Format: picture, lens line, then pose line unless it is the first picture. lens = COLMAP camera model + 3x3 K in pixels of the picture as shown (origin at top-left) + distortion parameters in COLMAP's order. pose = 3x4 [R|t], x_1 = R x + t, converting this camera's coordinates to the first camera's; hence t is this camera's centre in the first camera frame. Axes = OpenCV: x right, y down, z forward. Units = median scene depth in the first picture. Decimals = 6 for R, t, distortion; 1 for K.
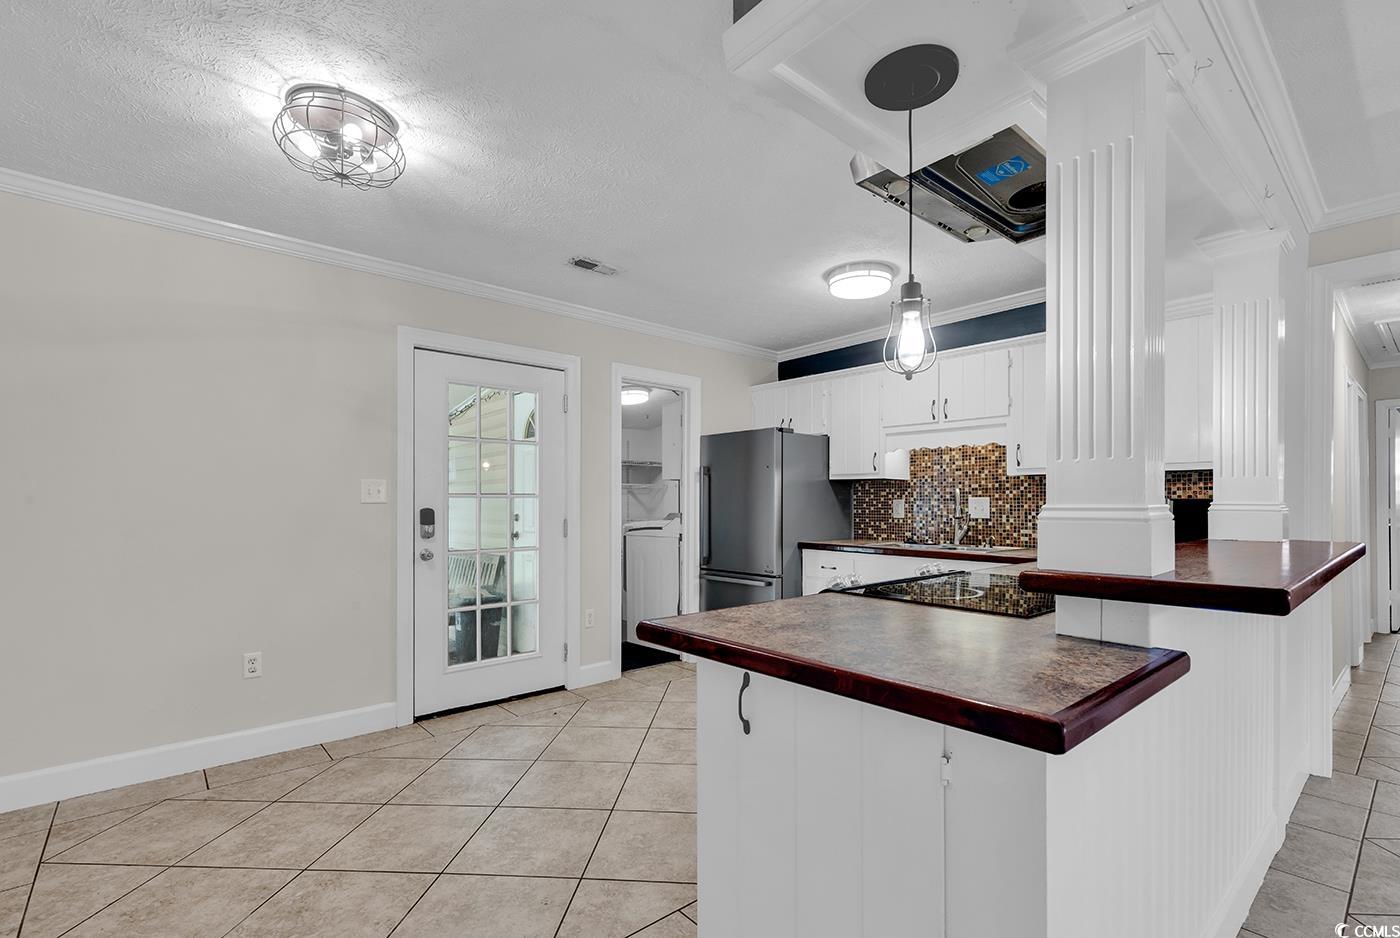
lens RADIAL K [[632.0, 0, 695.5], [0, 632.0, 504.5], [0, 0, 1]] dist [0.017462, -0.000249]
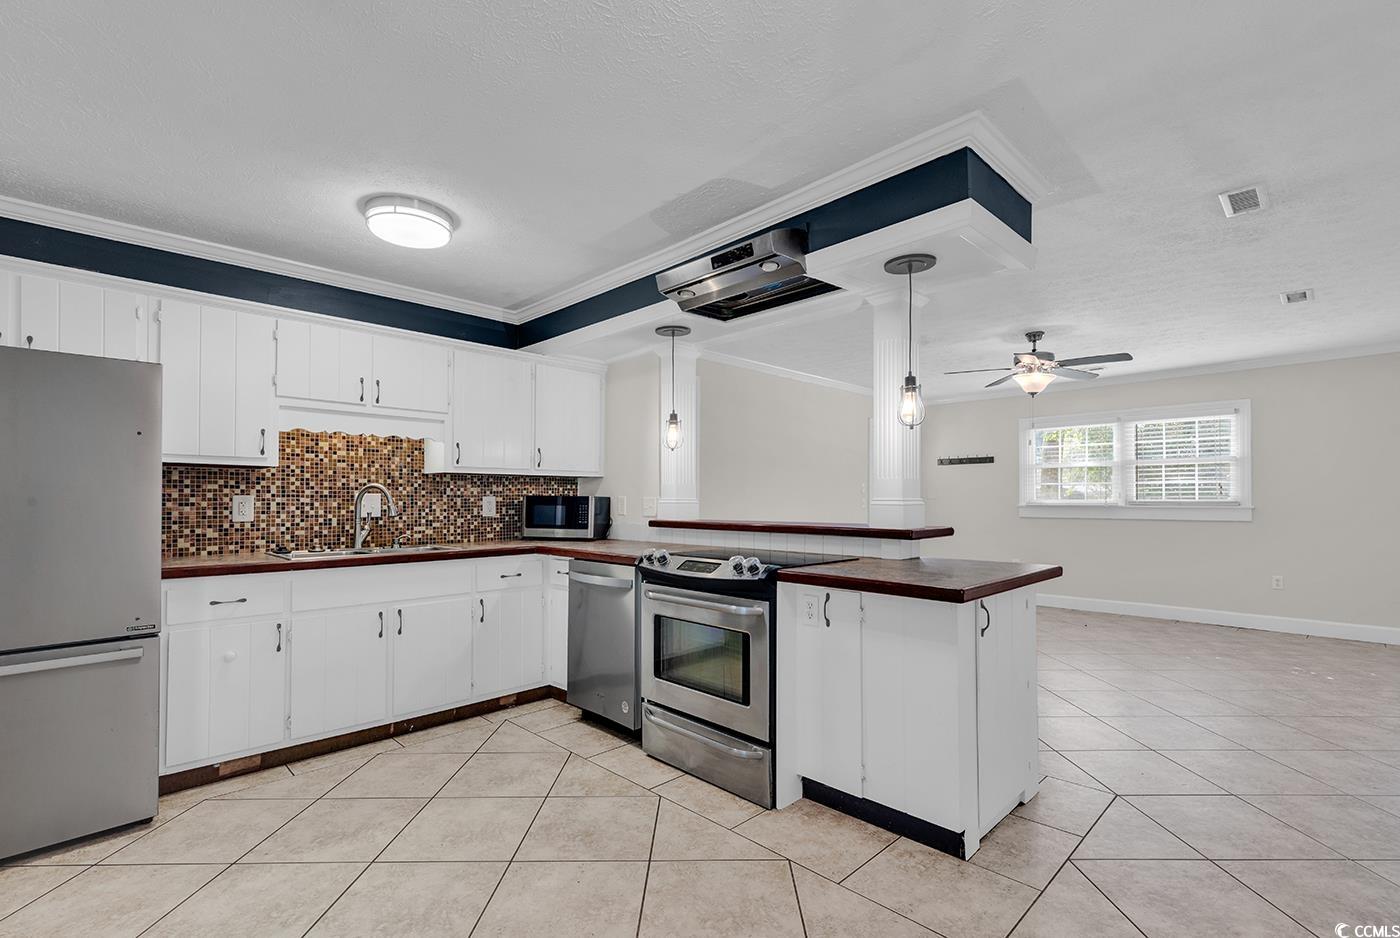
lens RADIAL K [[640.8, 0, 705.9], [0, 640.8, 492.8], [0, 0, 1]] dist [0.004011, 0.000391]
pose [[-0.077008, 0.010211, 0.996978, -0.466502], [0.005420, 0.999937, -0.009823, -0.000953], [-0.997016, 0.004647, -0.077058, 0.558147]]
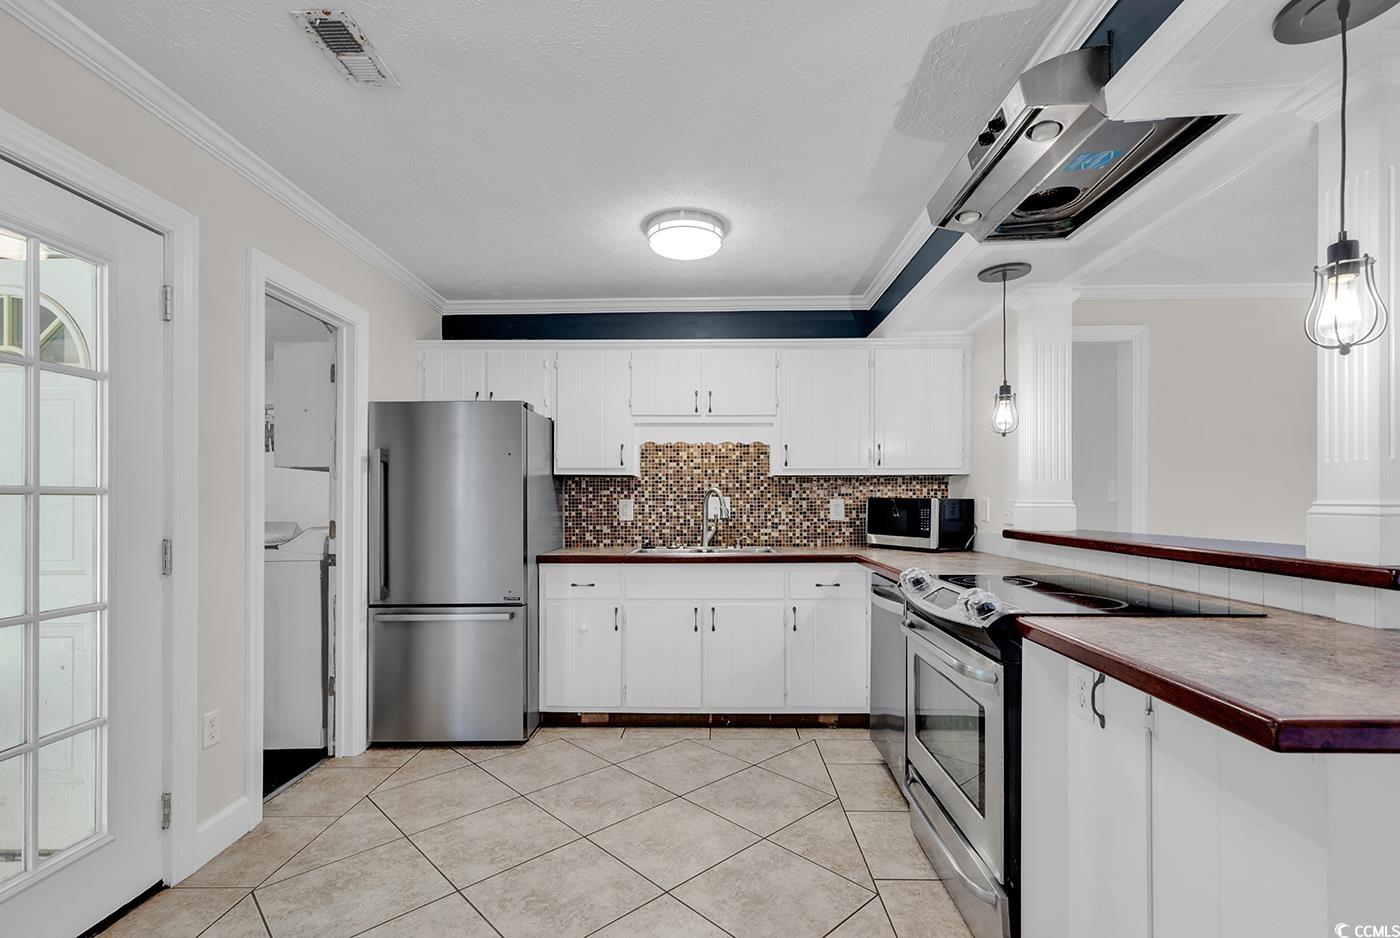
lens RADIAL K [[641.5, 0, 698.9], [0, 641.5, 501.9], [0, 0, 1]] dist [0.003795, 0.000313]
pose [[0.668698, -0.002905, 0.743528, -0.286810], [0.006816, 0.999974, -0.002223, -0.001843], [-0.743503, 0.006554, 0.668701, 0.344549]]
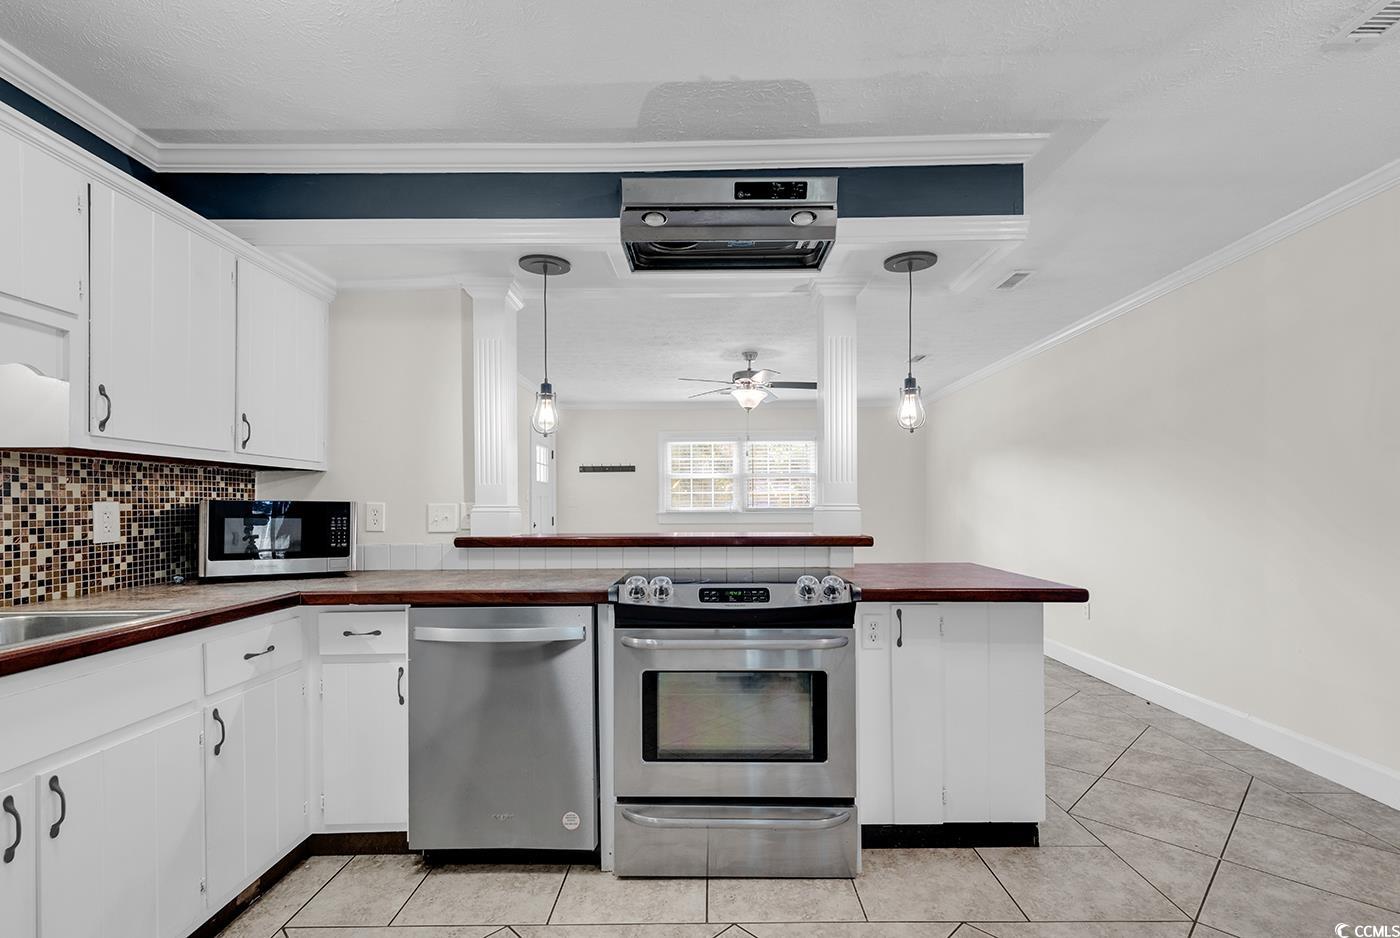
lens RADIAL K [[641.9, 0, 702.1], [0, 641.9, 511.4], [0, 0, 1]] dist [0.003558, -0.000047]
pose [[-0.758907, -0.000124, 0.651199, -0.125293], [0.008532, 0.999912, 0.010133, -0.000724], [-0.651143, 0.013246, -0.758839, 0.885651]]
